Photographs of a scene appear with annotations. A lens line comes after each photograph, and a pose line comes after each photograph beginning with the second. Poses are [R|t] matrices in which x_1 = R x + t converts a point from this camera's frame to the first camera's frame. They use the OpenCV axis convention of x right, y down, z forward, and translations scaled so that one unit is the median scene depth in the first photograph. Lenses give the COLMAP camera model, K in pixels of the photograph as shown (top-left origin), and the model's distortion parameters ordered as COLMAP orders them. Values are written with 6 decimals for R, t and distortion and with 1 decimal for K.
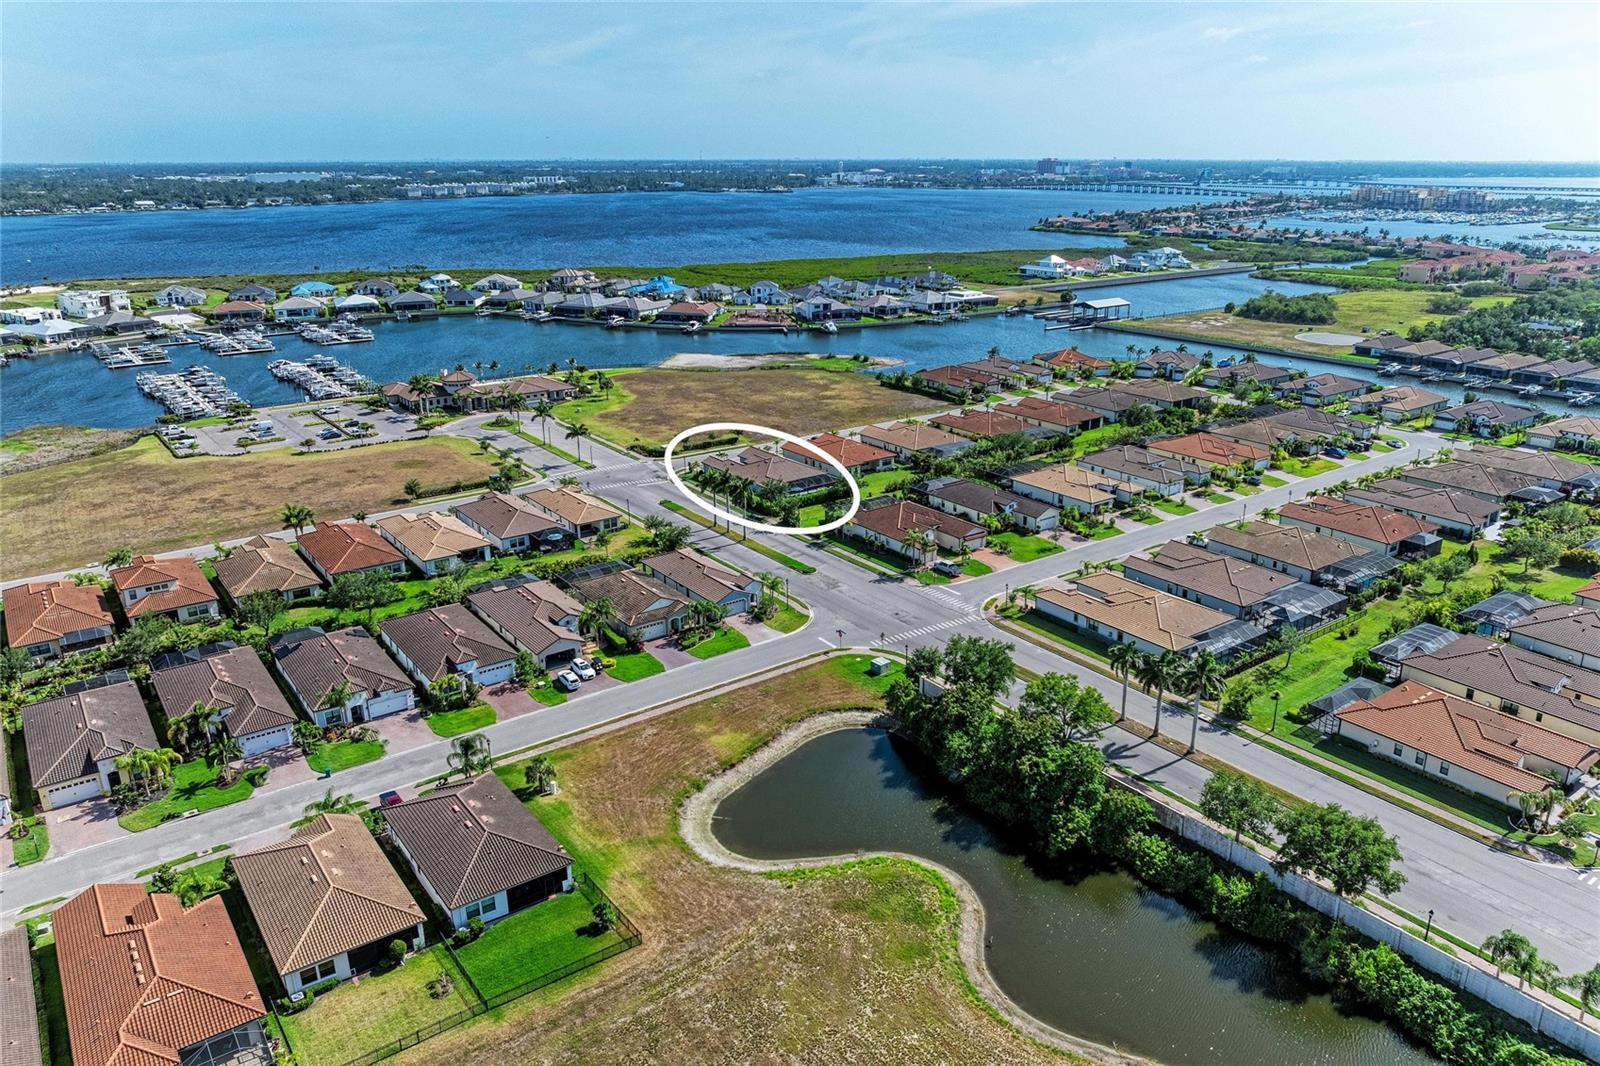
lens RADIAL K [[1108.7, 0, 800.0], [0, 1108.7, 533.0], [0, 0, 1]] dist [-0.025421, -0.001586]
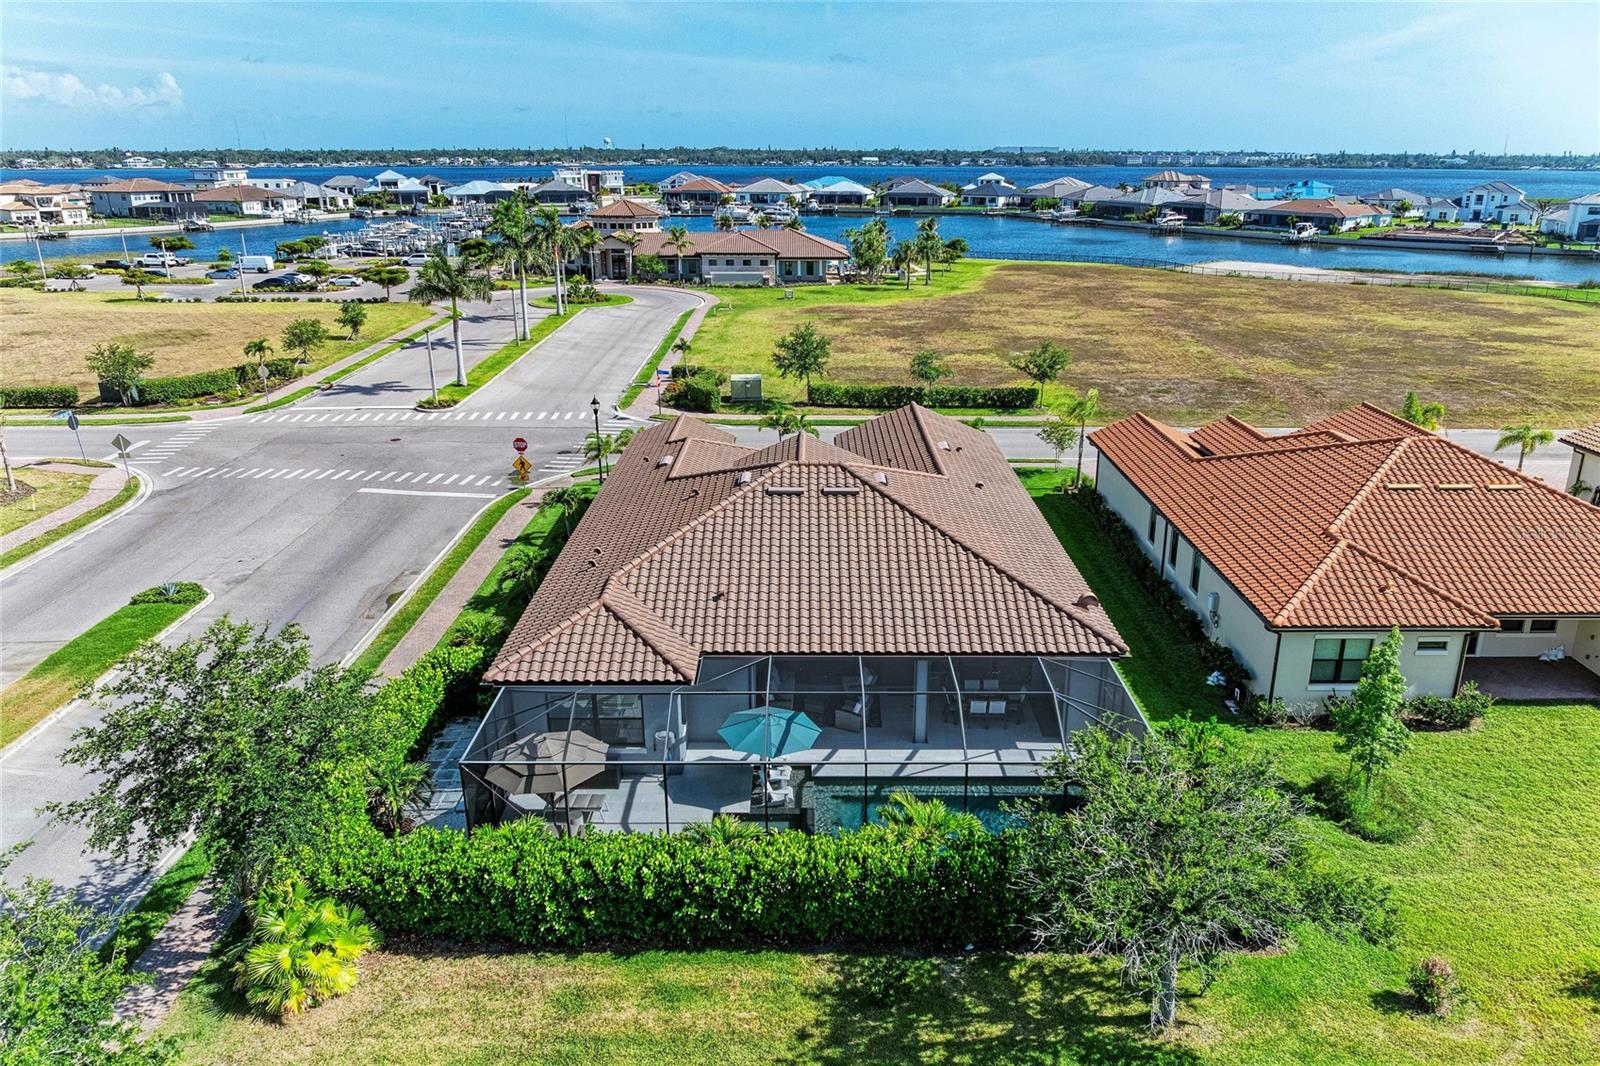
lens RADIAL K [[1120.0, 0, 831.5], [0, 1120.0, 530.2], [0, 0, 1]] dist [-0.021144, 0.004838]
pose [[0.817902, 0.192495, -0.542201, 0.032974], [-0.194493, 0.979399, 0.054323, -0.034775], [0.541488, 0.061024, 0.838491, 0.447242]]
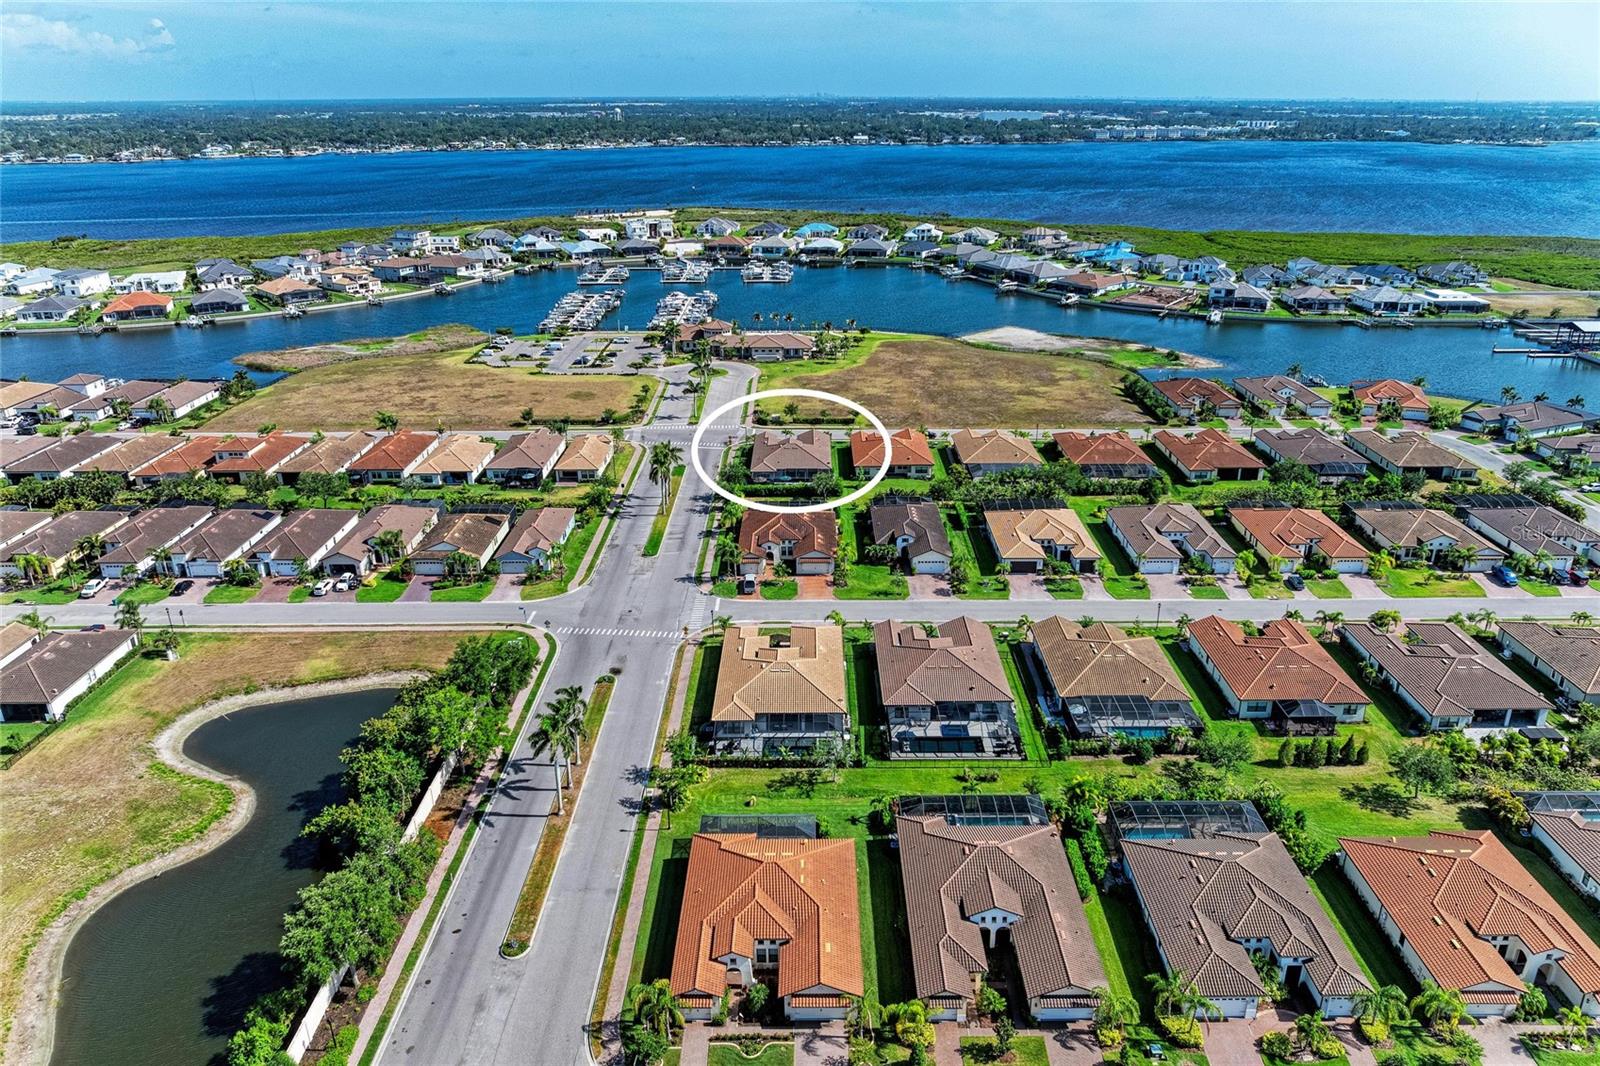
lens RADIAL K [[1104.6, 0, 808.4], [0, 1104.6, 535.8], [0, 0, 1]] dist [-0.017660, -0.002518]
pose [[0.807314, 0.219374, -0.547831, 0.282862], [-0.189941, 0.975531, 0.110736, -0.051166], [0.558719, 0.014657, 0.829228, 0.095160]]
